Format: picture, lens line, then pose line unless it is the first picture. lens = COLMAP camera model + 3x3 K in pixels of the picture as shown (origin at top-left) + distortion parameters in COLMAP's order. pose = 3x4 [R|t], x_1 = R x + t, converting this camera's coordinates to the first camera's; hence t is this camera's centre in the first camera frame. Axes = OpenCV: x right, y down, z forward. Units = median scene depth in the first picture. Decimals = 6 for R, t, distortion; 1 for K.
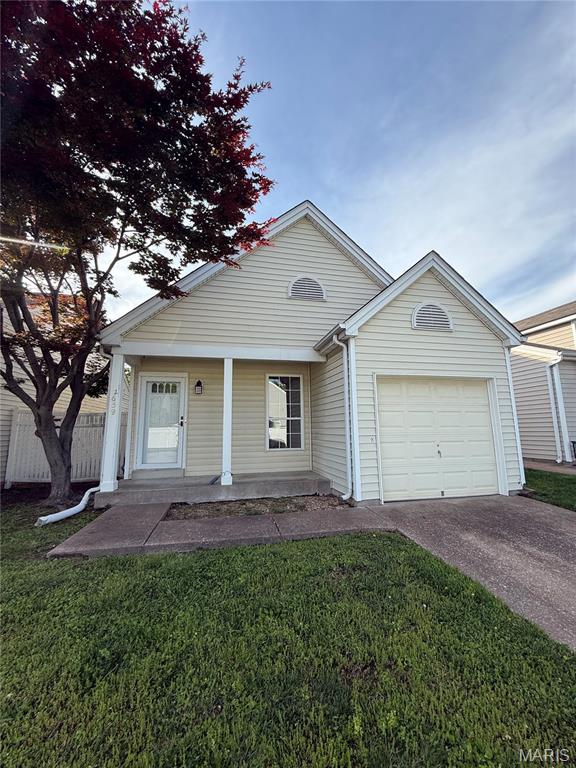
lens RADIAL K [[305.4, 0, 288.3], [0, 305.4, 381.6], [0, 0, 1]] dist [-0.003794, 0.000156]
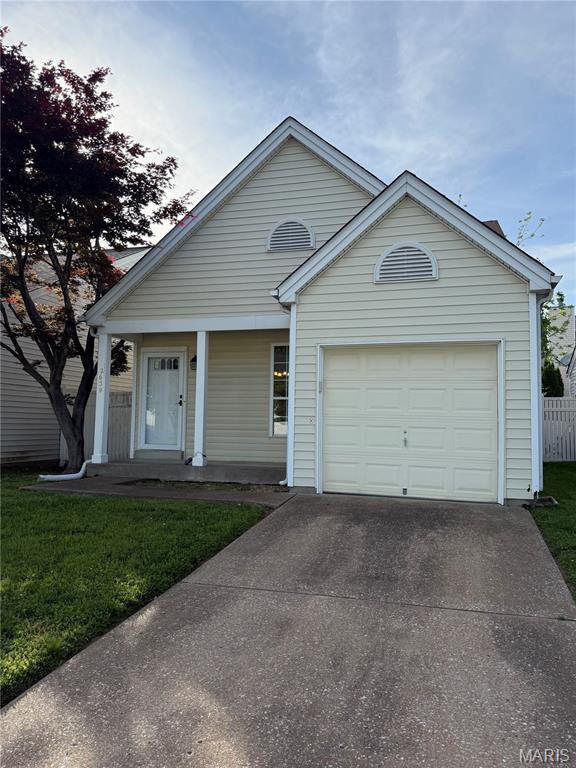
lens RADIAL K [[586.3, 0, 287.6], [0, 586.3, 384.9], [0, 0, 1]] dist [0.059209, -0.000379]
pose [[0.873080, -0.005935, -0.487540, 0.924015], [0.048225, 0.996074, 0.074234, -0.036353], [0.485186, -0.088323, 0.869939, -0.430004]]
